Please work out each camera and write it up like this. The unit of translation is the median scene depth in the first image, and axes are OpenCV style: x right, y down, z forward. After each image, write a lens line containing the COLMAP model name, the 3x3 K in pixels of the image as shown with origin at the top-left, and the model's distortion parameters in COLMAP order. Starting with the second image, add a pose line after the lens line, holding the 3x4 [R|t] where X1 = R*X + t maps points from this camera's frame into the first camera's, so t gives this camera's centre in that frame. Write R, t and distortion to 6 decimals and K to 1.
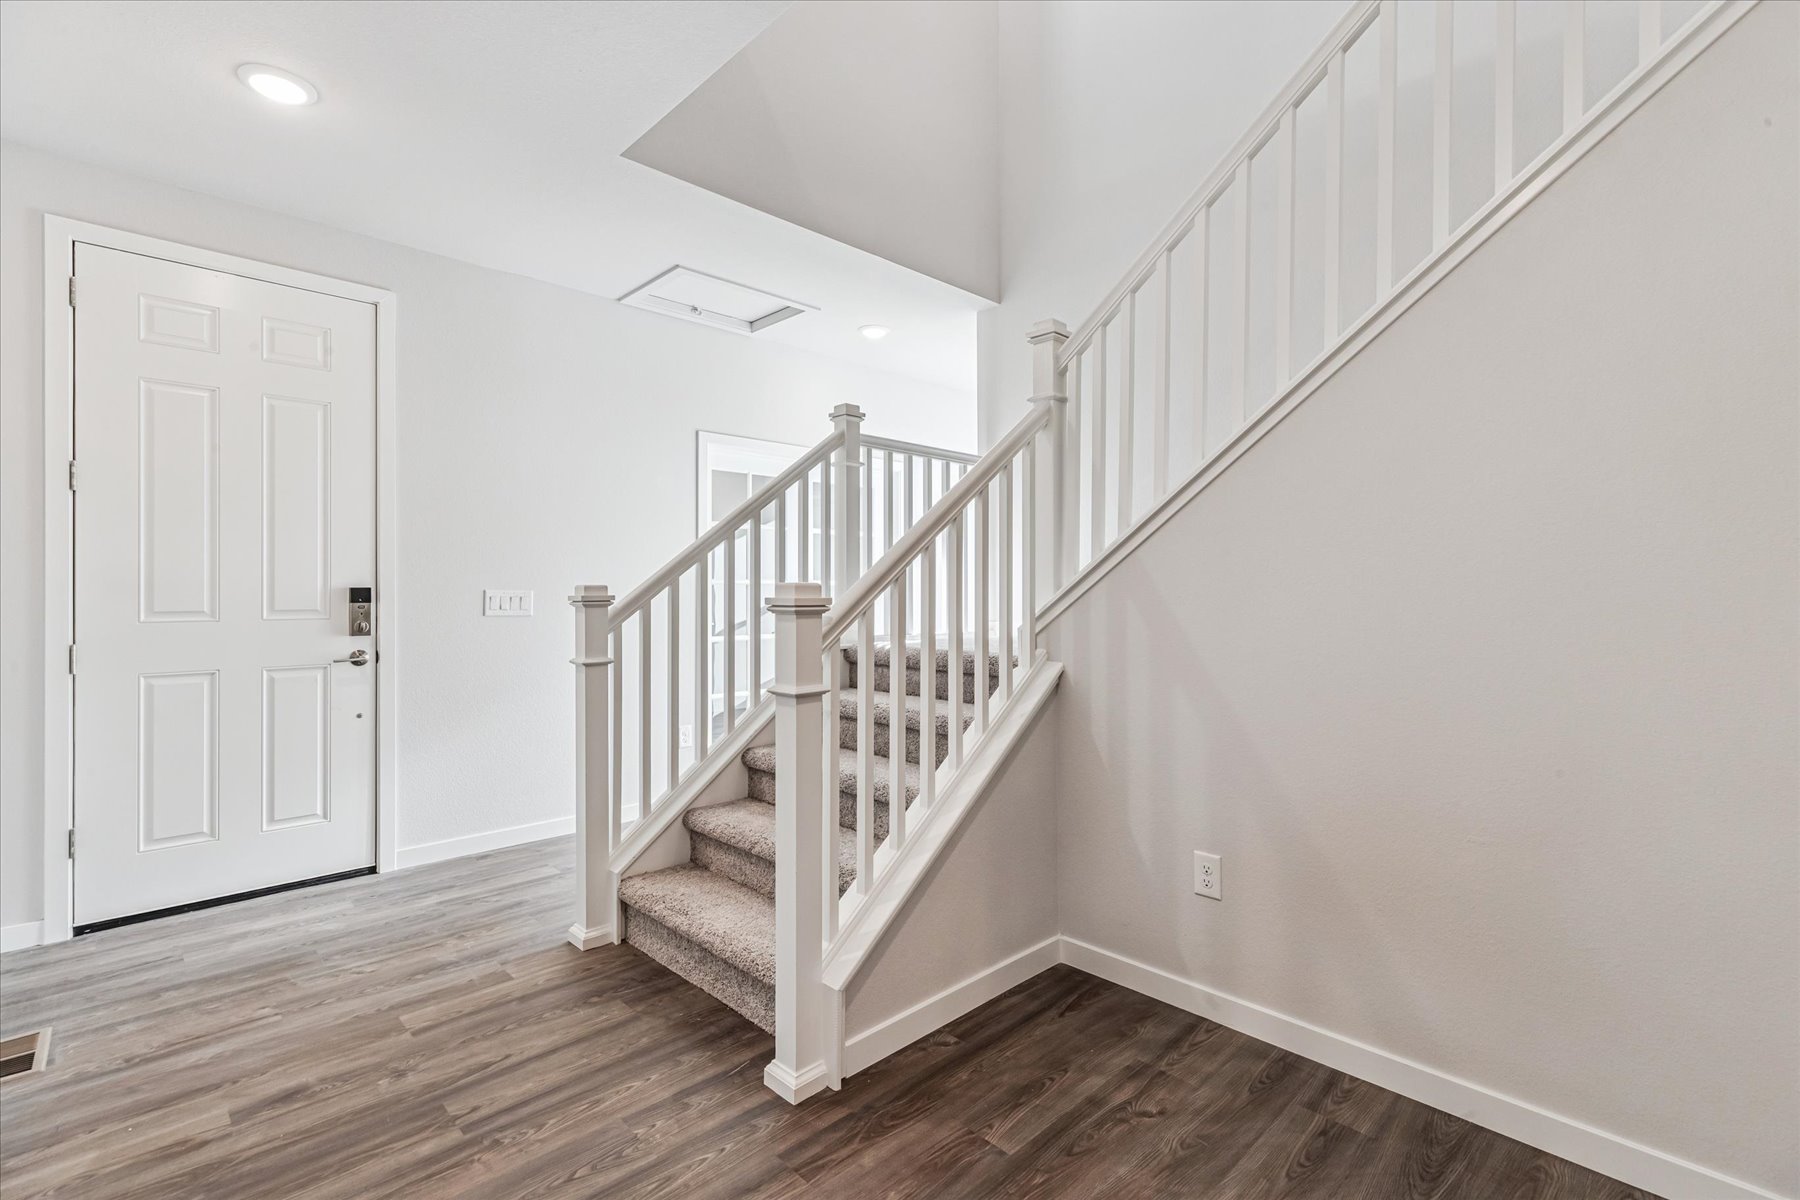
lens RADIAL K [[813.0, 0, 911.5], [0, 813.0, 603.2], [0, 0, 1]] dist [0.008826, -0.000588]
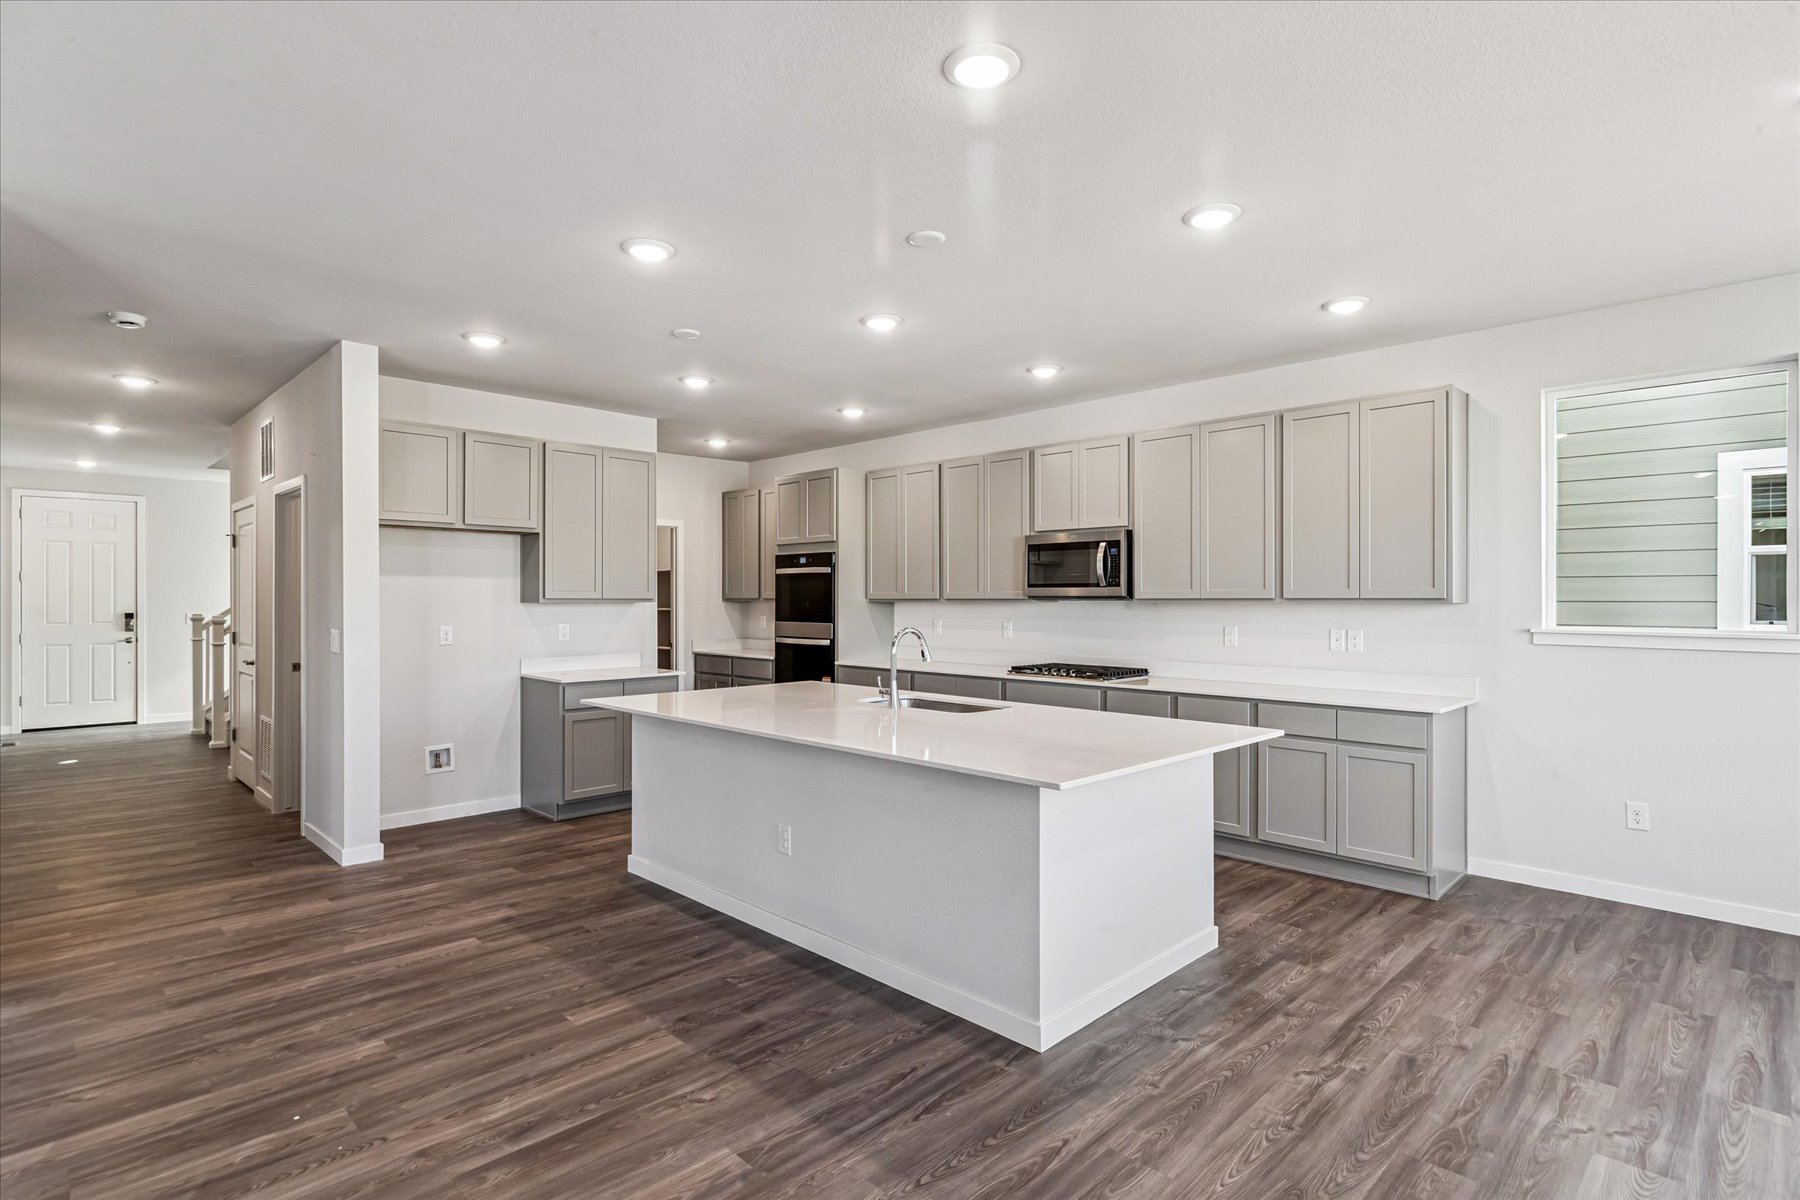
lens RADIAL K [[901.8, 0, 913.2], [0, 901.8, 596.7], [0, 0, 1]] dist [0.003508, -0.000858]
pose [[0.999753, 0.003692, 0.021932, 1.750680], [-0.003762, 0.999988, 0.003140, -0.088979], [-0.021920, -0.003222, 0.999755, -1.922680]]
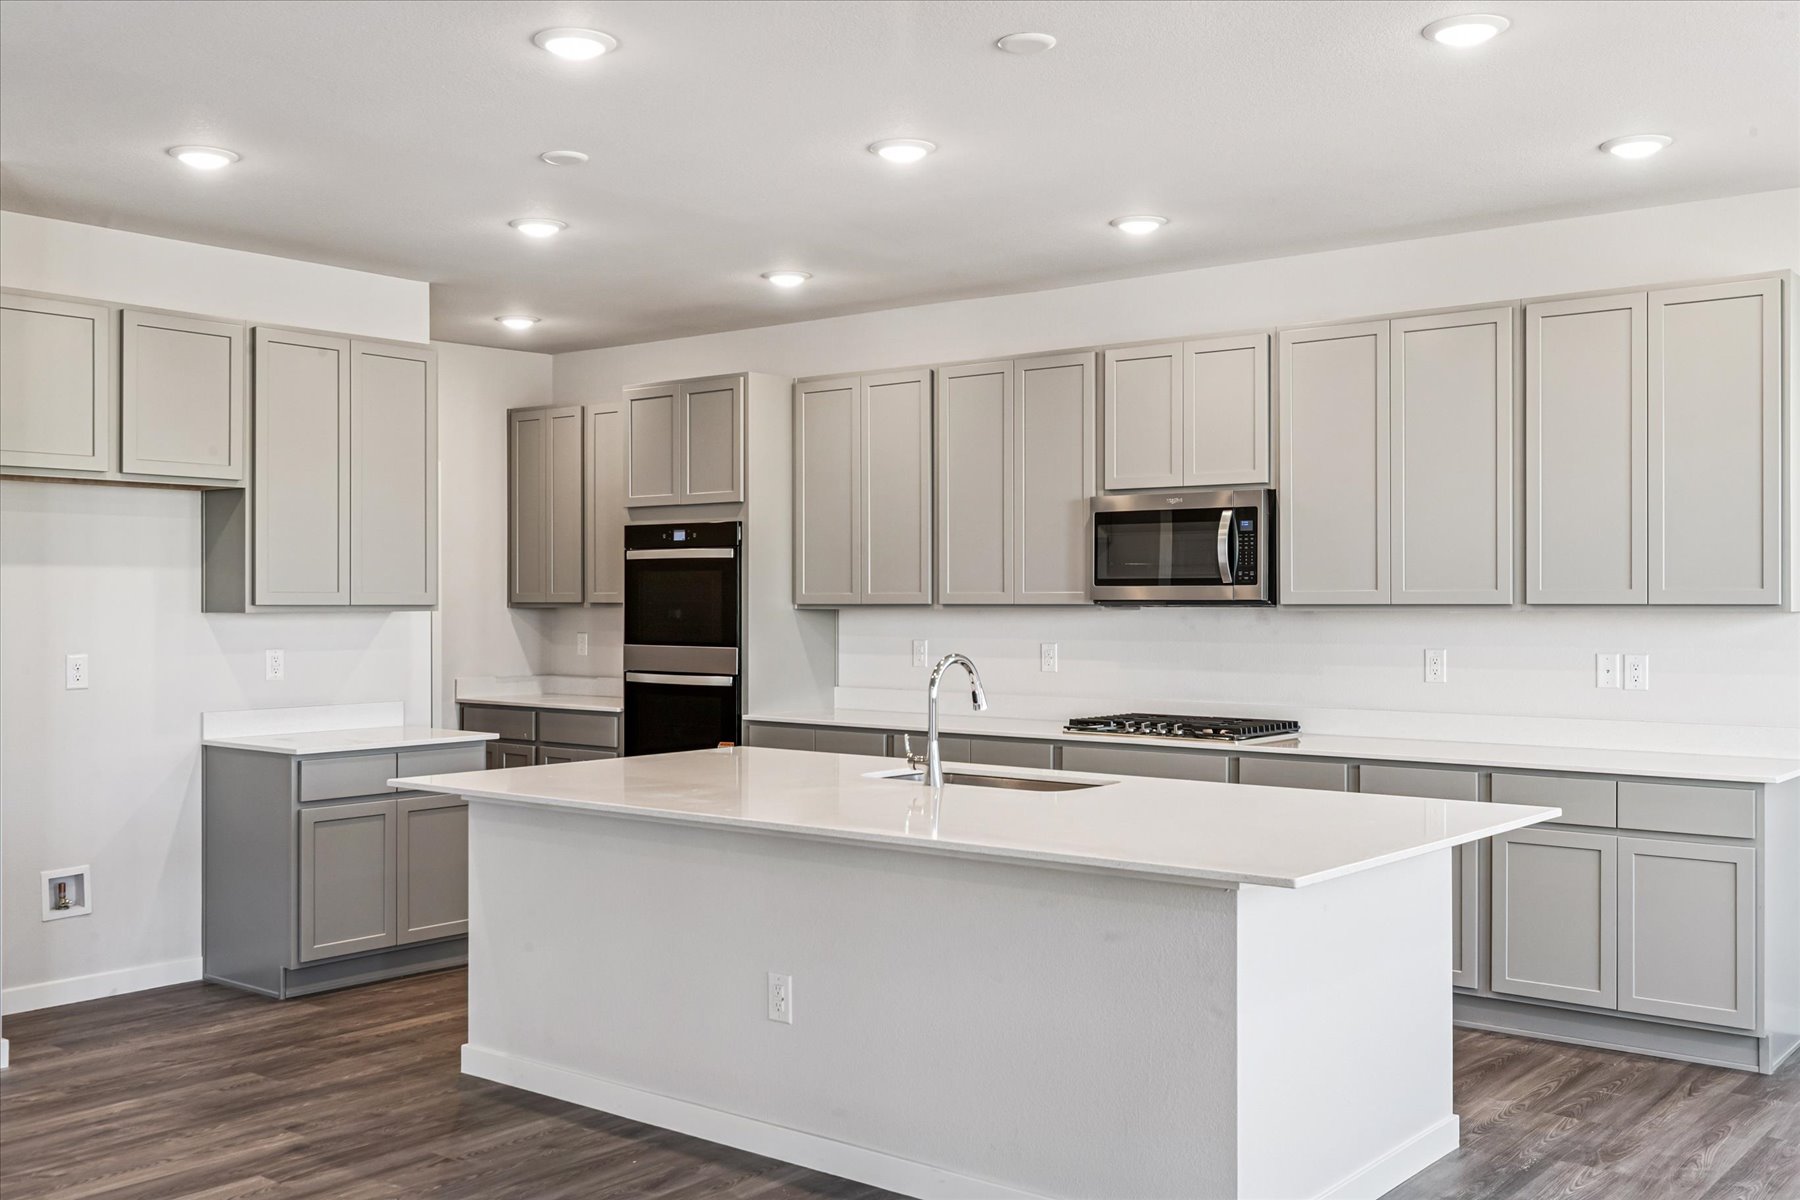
lens RADIAL K [[1743.0, 0, 923.6], [0, 1743.0, 595.2], [0, 0, 1]] dist [0.003182, 0.000000]
pose [[0.991831, 0.002822, 0.127529, 1.549741], [-0.003238, 0.999990, 0.003054, -0.096656], [-0.127519, -0.003442, 0.991830, -2.141484]]
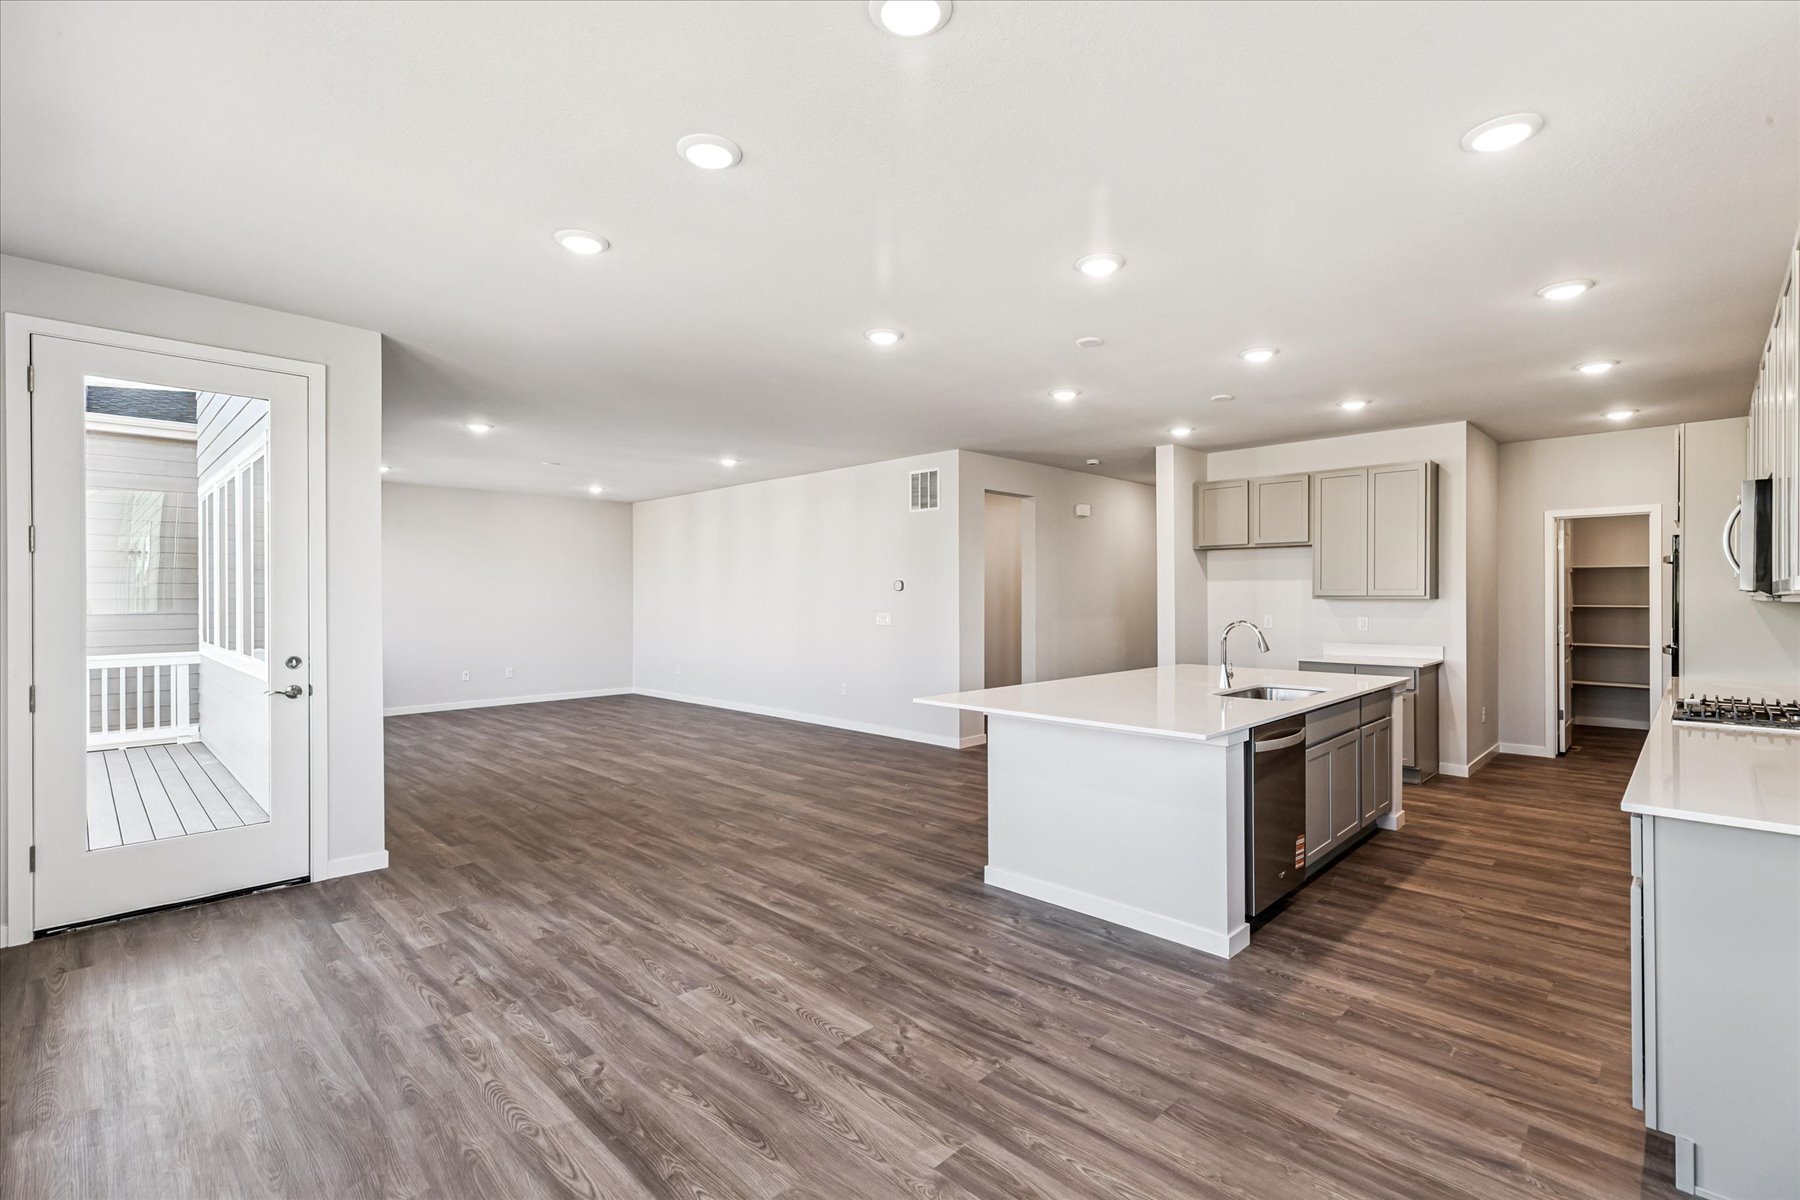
lens RADIAL K [[813.0, 0, 905.8], [0, 813.0, 611.3], [0, 0, 1]] dist [0.008826, -0.000588]
pose [[0.031968, 0.023305, -0.999217, 3.111919], [0.007503, 0.999694, 0.023556, -0.093104], [0.999461, -0.008251, 0.031783, -1.222299]]
